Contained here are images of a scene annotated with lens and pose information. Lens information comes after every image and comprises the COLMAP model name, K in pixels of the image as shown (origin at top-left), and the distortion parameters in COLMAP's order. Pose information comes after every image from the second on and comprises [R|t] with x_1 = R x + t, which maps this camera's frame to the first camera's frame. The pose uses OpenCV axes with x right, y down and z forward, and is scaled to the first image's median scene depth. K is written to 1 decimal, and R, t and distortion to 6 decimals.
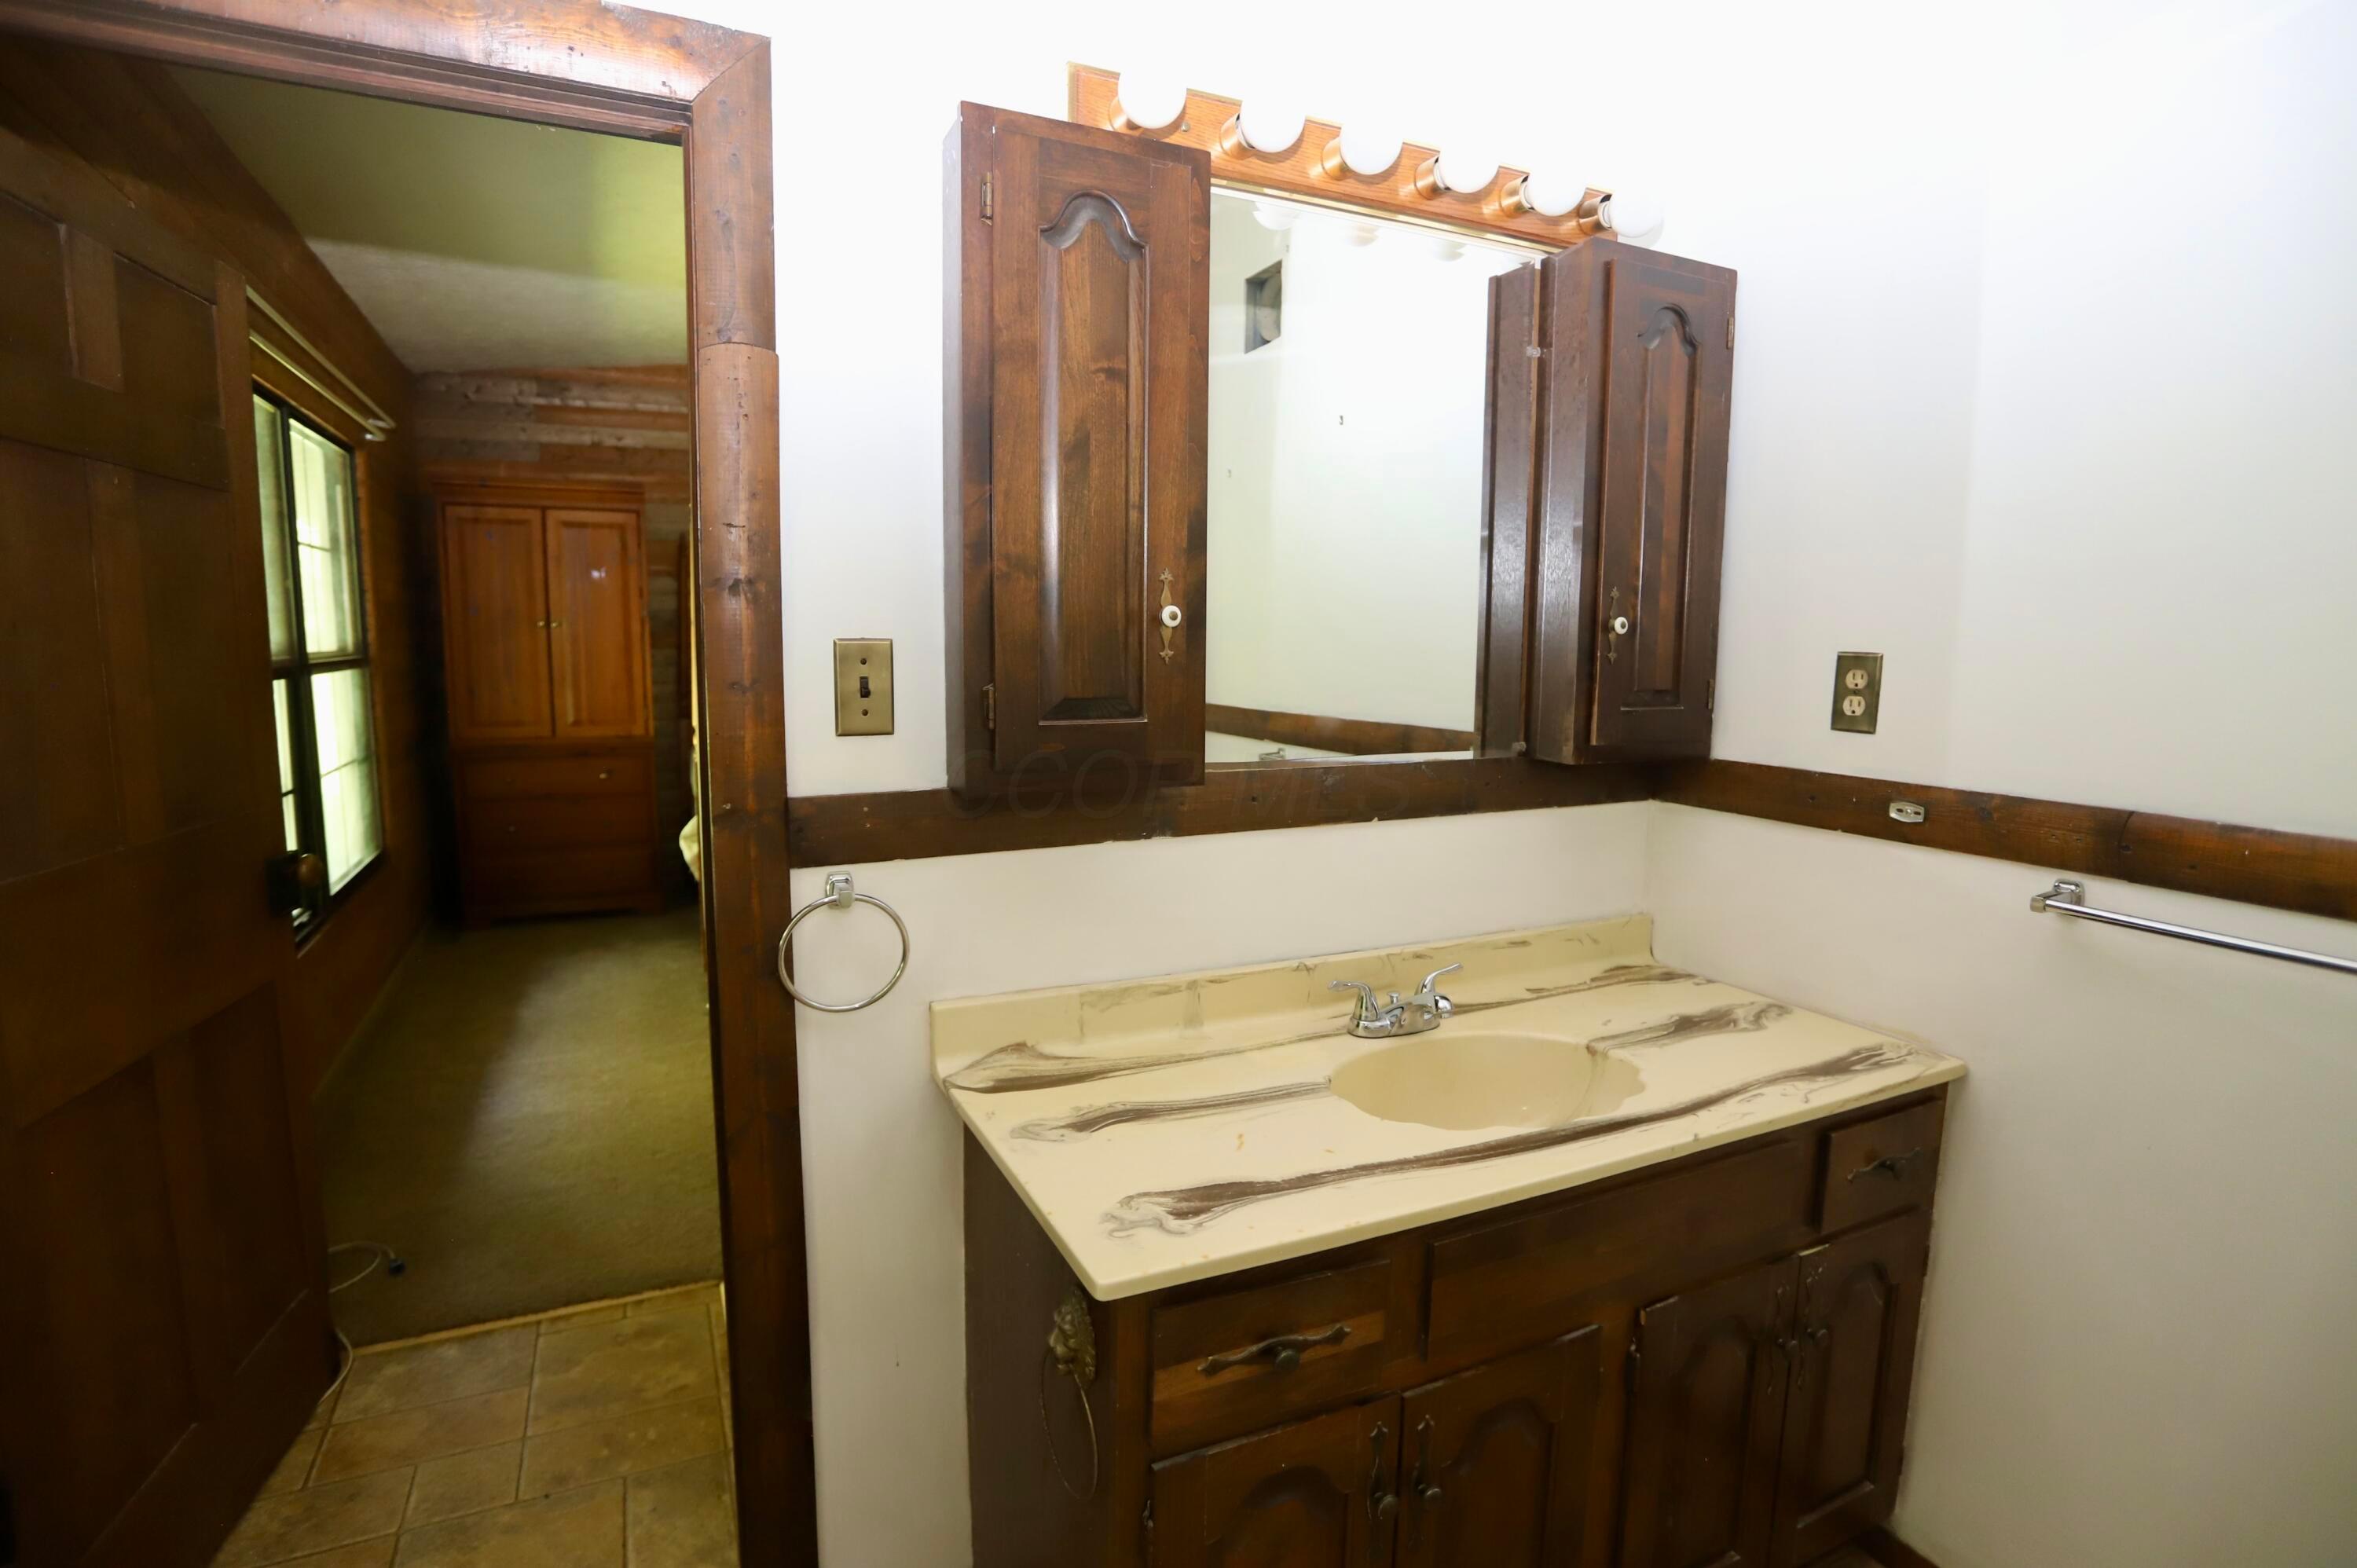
lens RADIAL K [[1152.6, 0, 1172.8], [0, 1152.6, 783.0], [0, 0, 1]] dist [-0.073146, 0.031817]
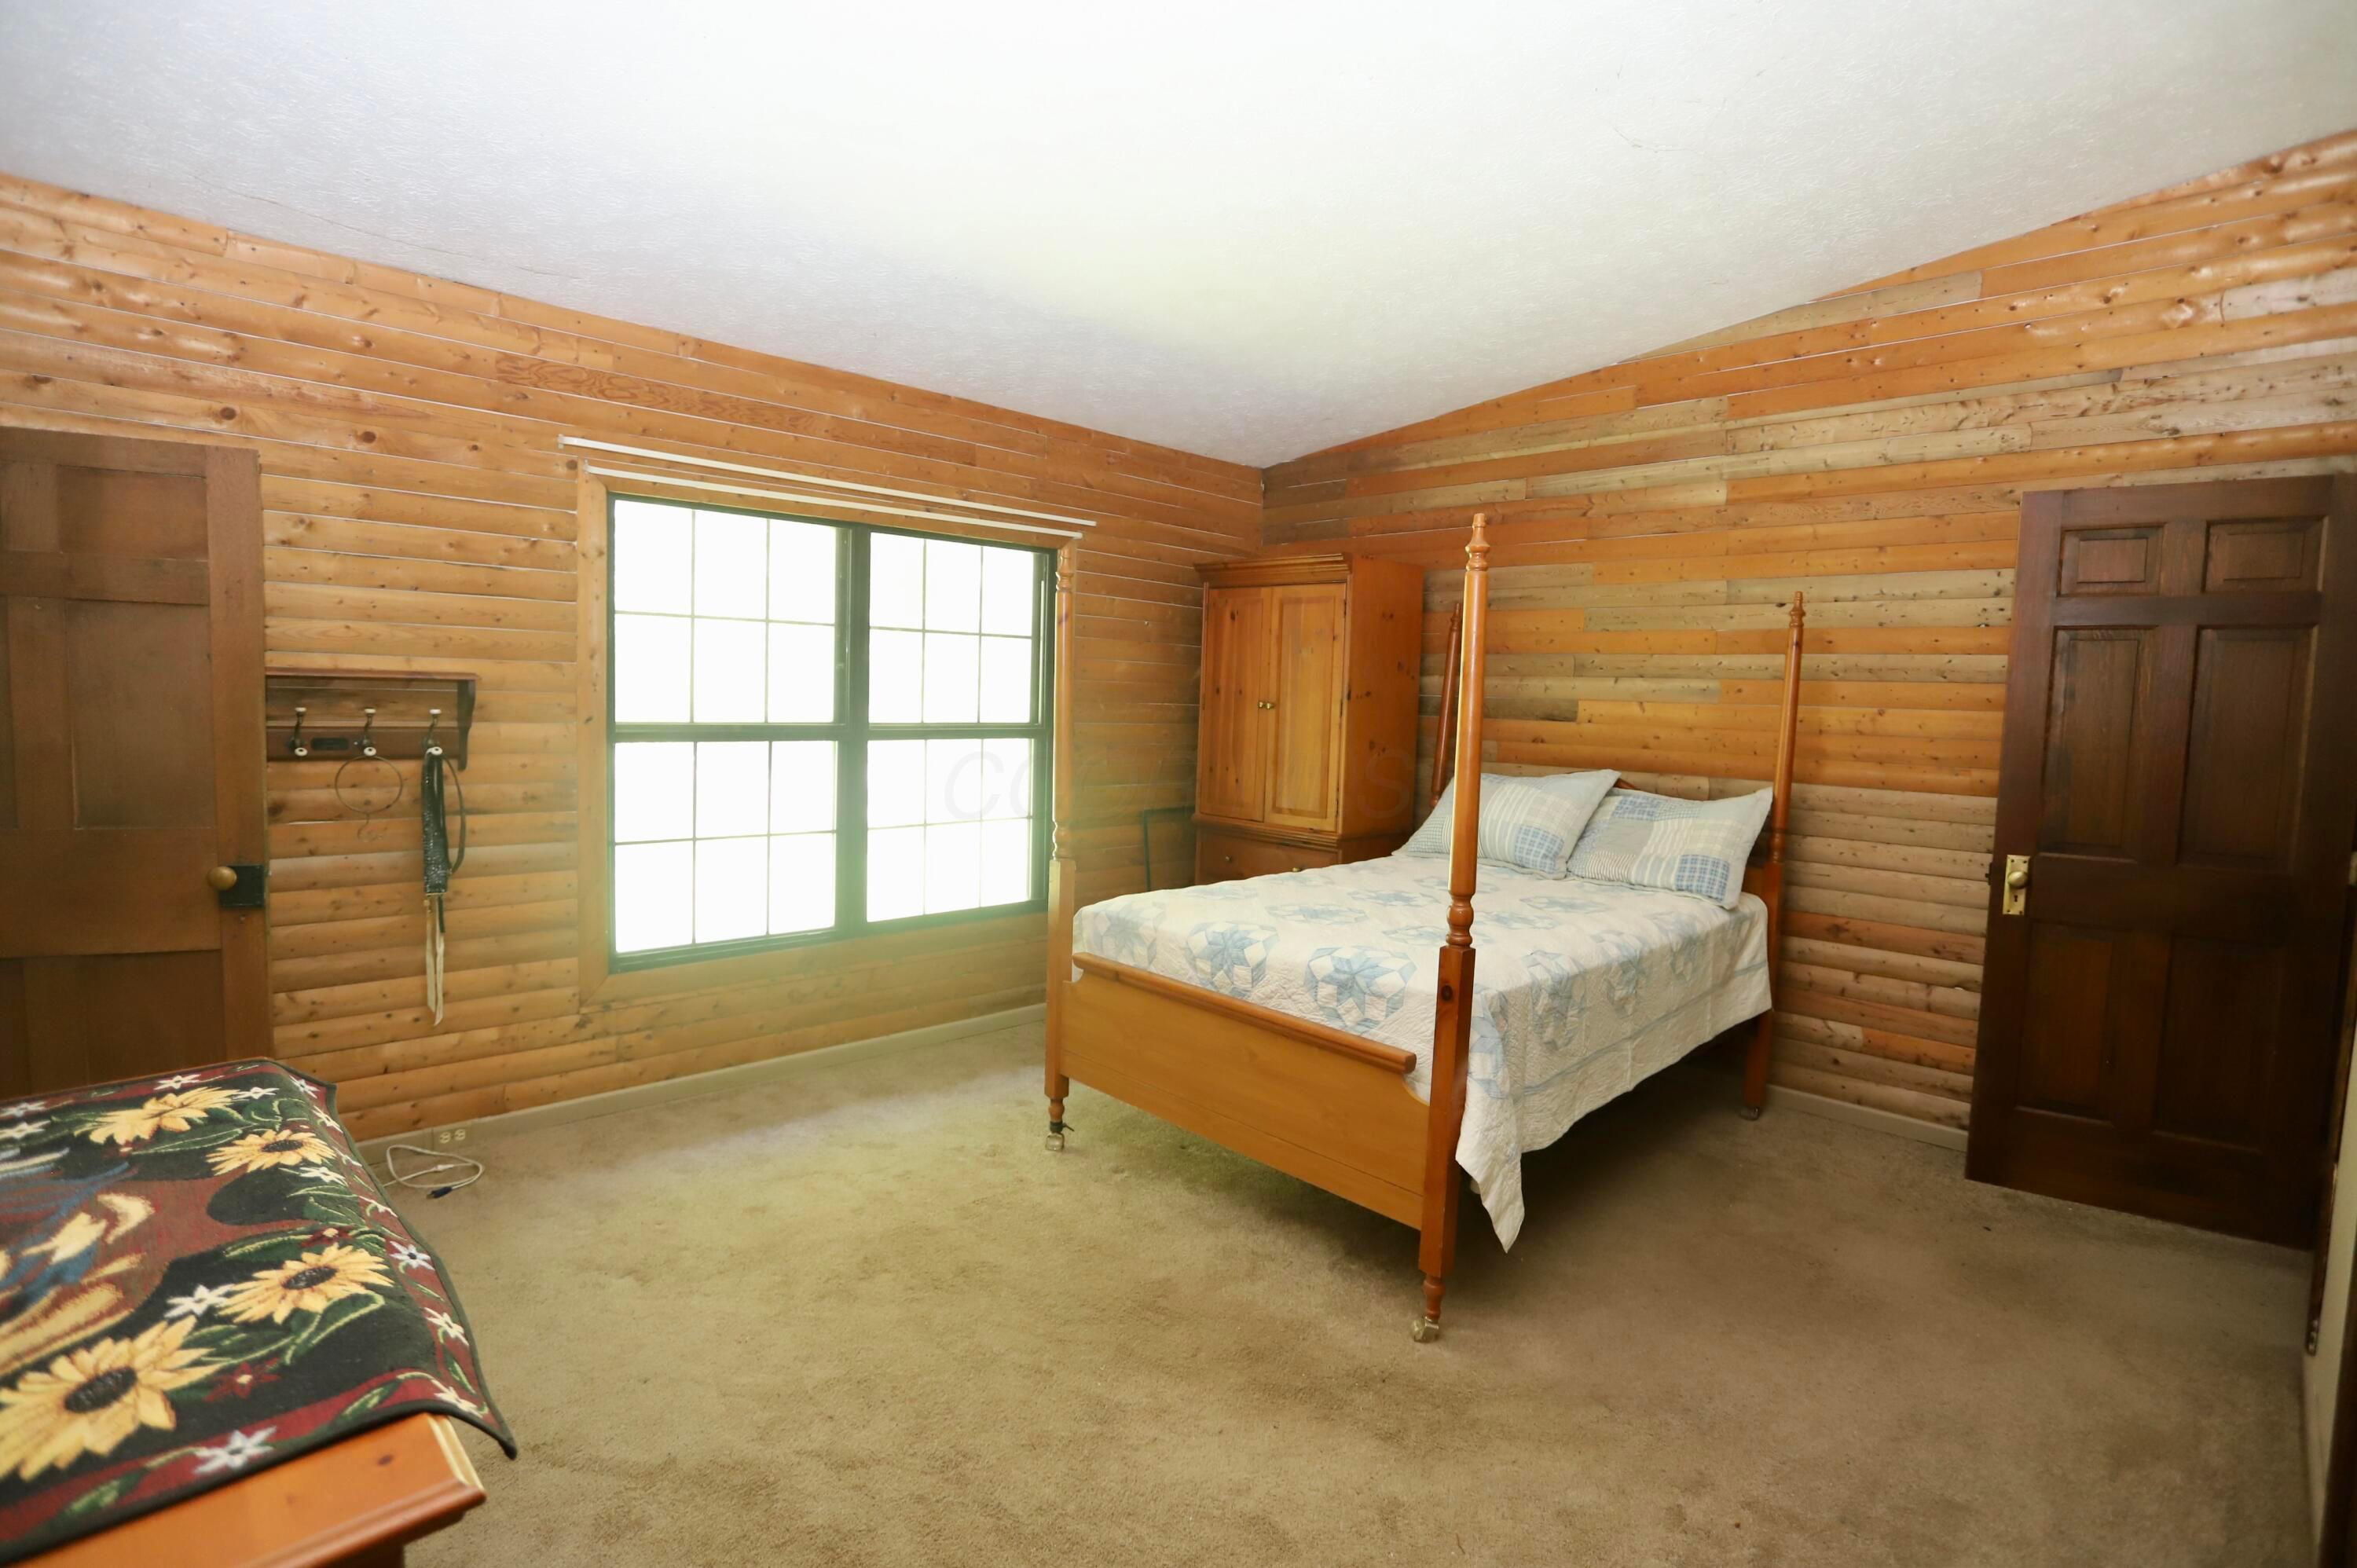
lens RADIAL K [[1152.6, 0, 1172.8], [0, 1152.6, 783.0], [0, 0, 1]] dist [-0.073146, 0.031817]
pose [[0.331336, 0.082005, -0.939942, 0.332135], [-0.143904, 0.988953, 0.035553, -0.094238], [0.932474, 0.123482, 0.339477, 0.568762]]
